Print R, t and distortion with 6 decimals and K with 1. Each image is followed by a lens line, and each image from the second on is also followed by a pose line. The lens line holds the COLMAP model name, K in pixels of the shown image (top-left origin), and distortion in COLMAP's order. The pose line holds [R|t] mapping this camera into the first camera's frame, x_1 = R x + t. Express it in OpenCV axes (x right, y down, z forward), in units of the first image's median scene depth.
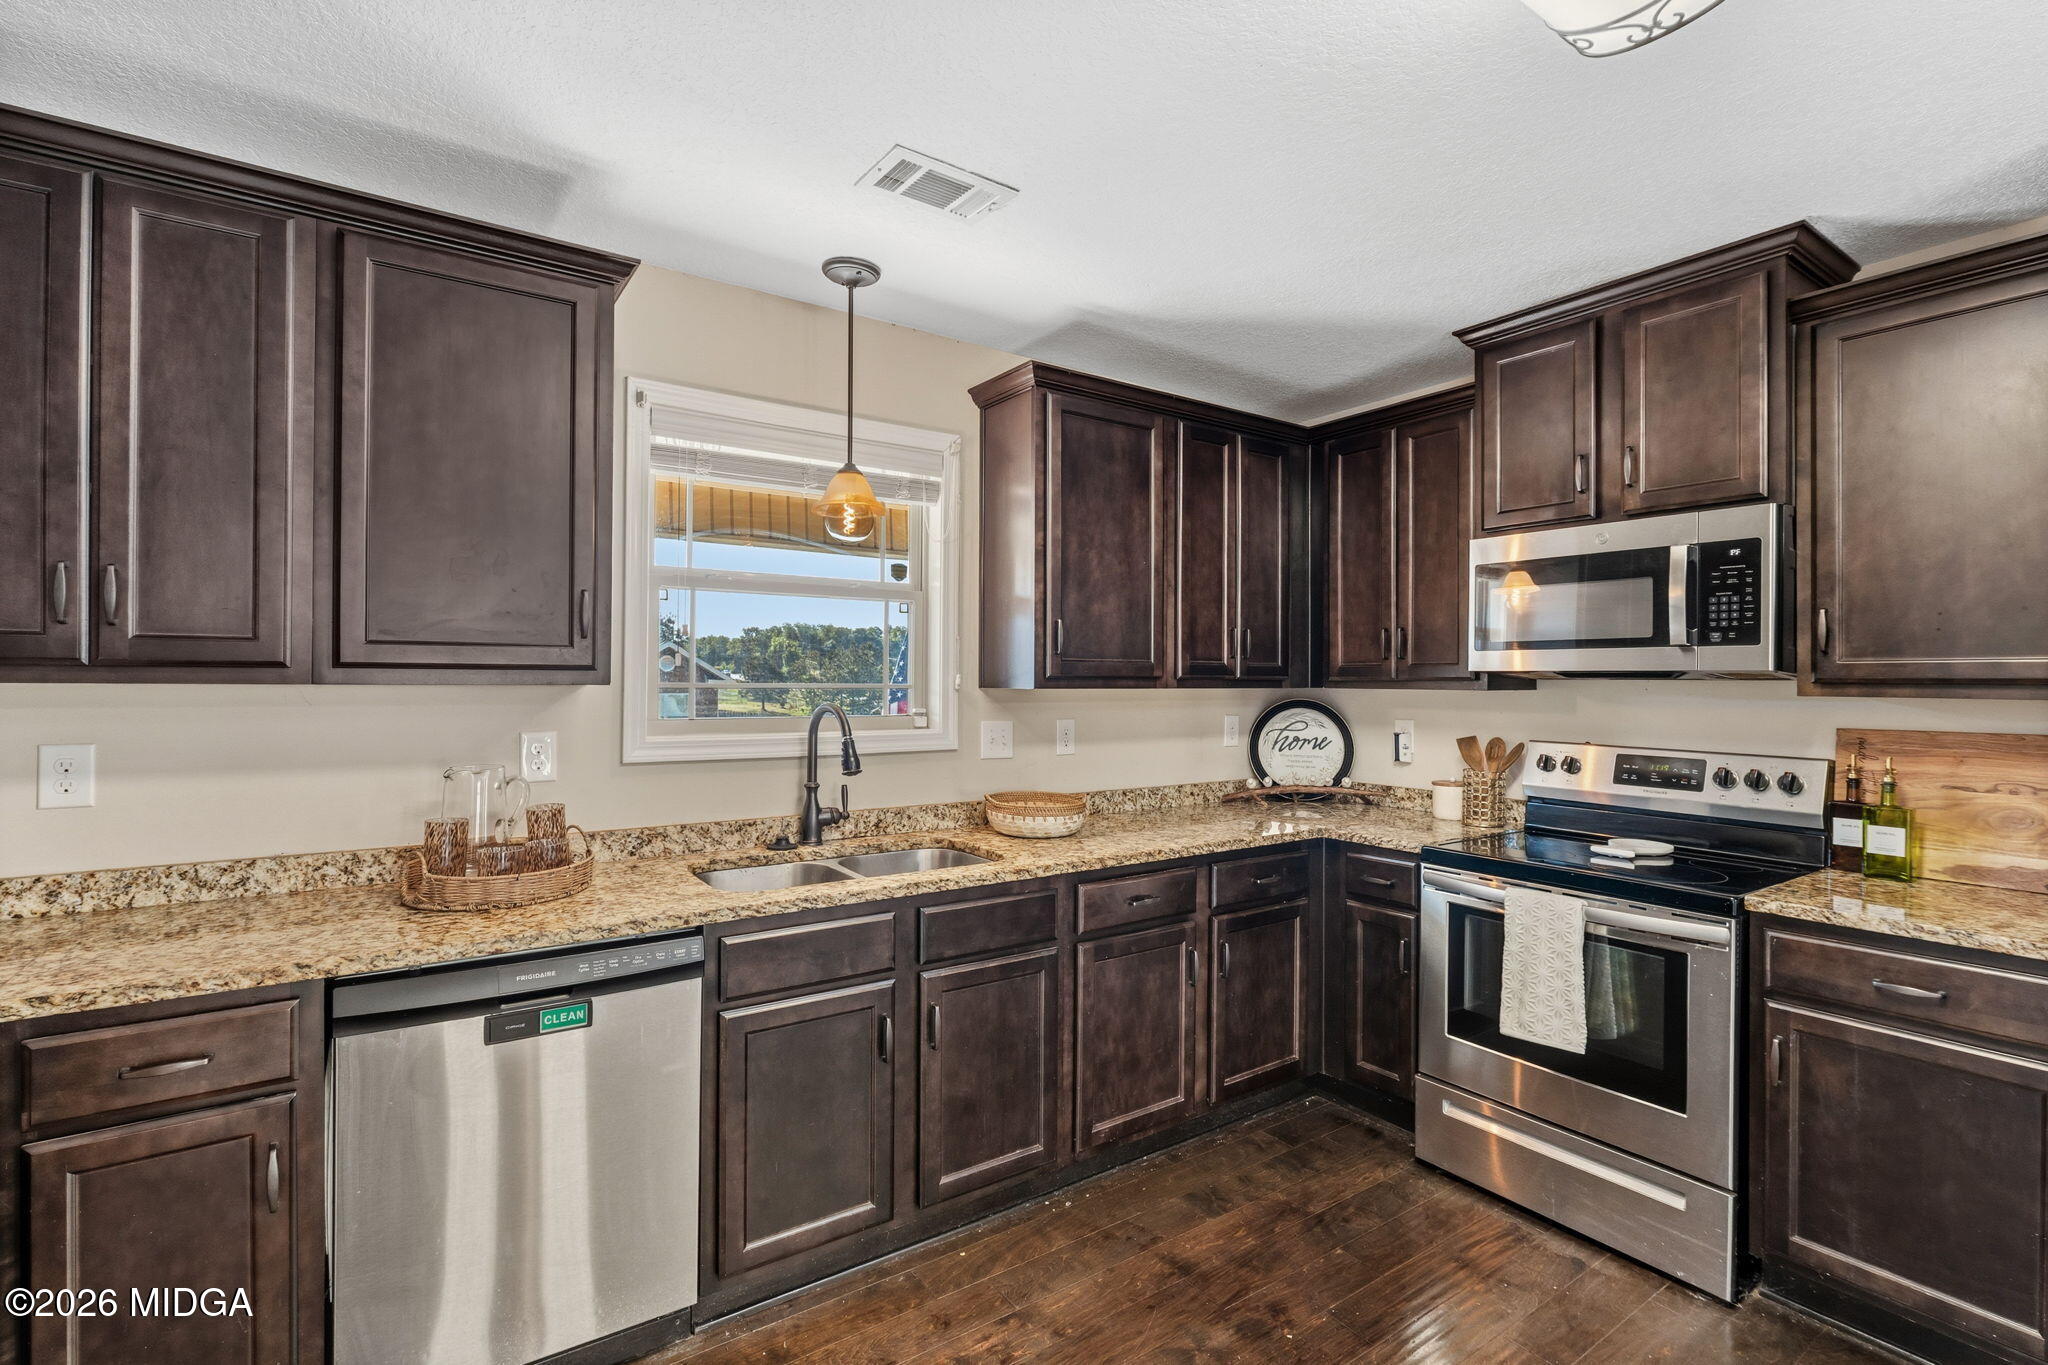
lens RADIAL K [[924.2, 0, 1018.3], [0, 924.2, 686.3], [0, 0, 1]] dist [-0.003632, -0.000519]
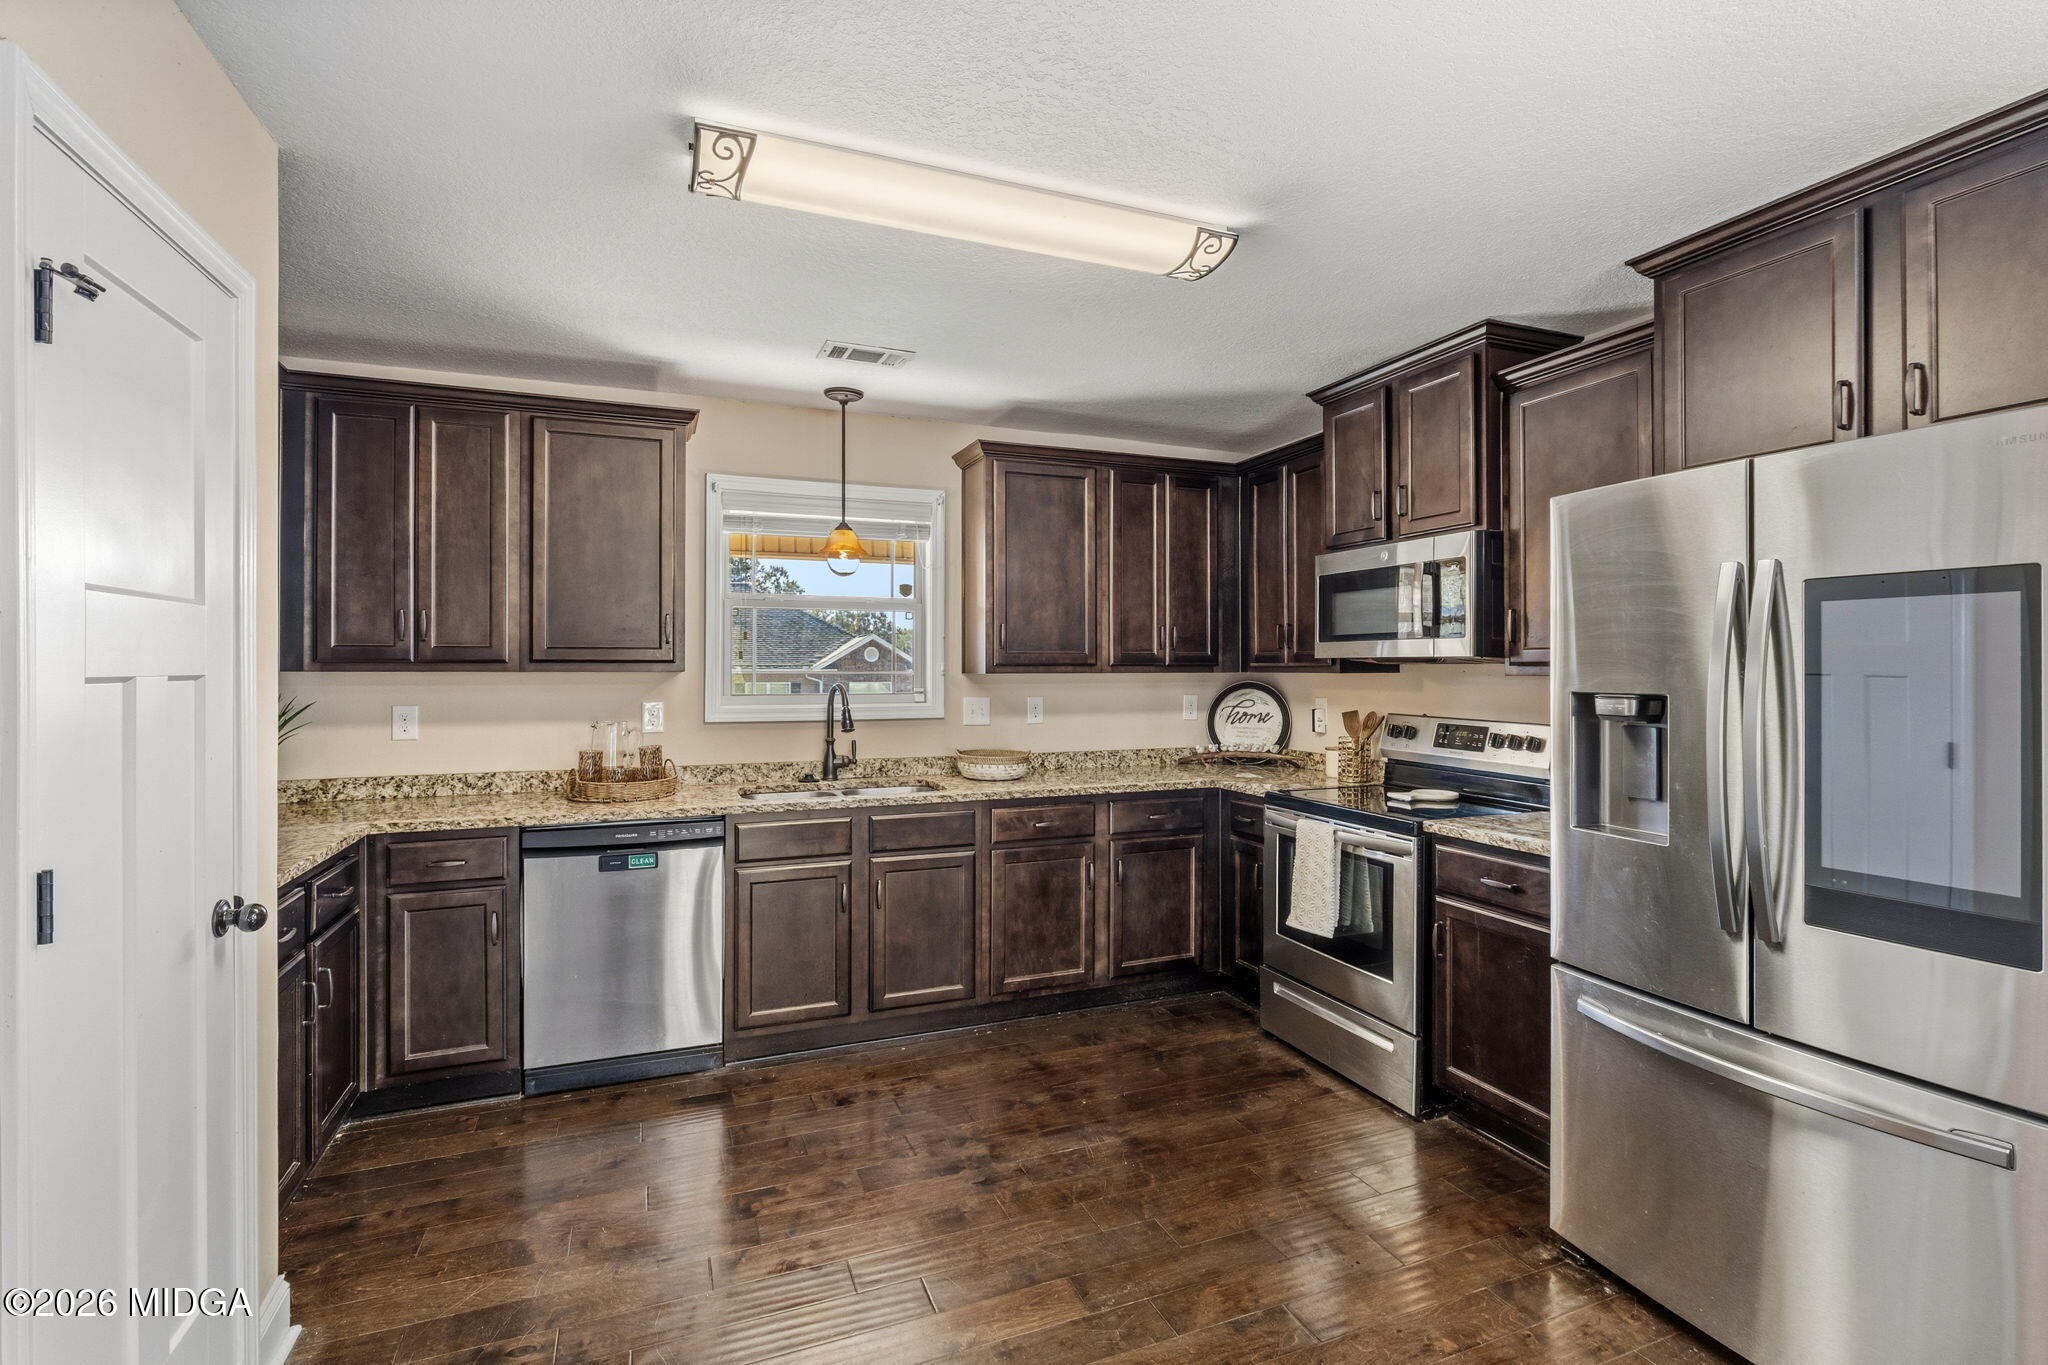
lens RADIAL K [[936.7, 0, 1023.3], [0, 936.7, 675.1], [0, 0, 1]] dist [-0.002634, -0.000716]
pose [[0.976268, -0.004802, -0.216513, 0.417405], [0.004920, 0.999988, 0.000006, 0.005844], [0.216511, -0.001071, 0.976280, -0.402917]]
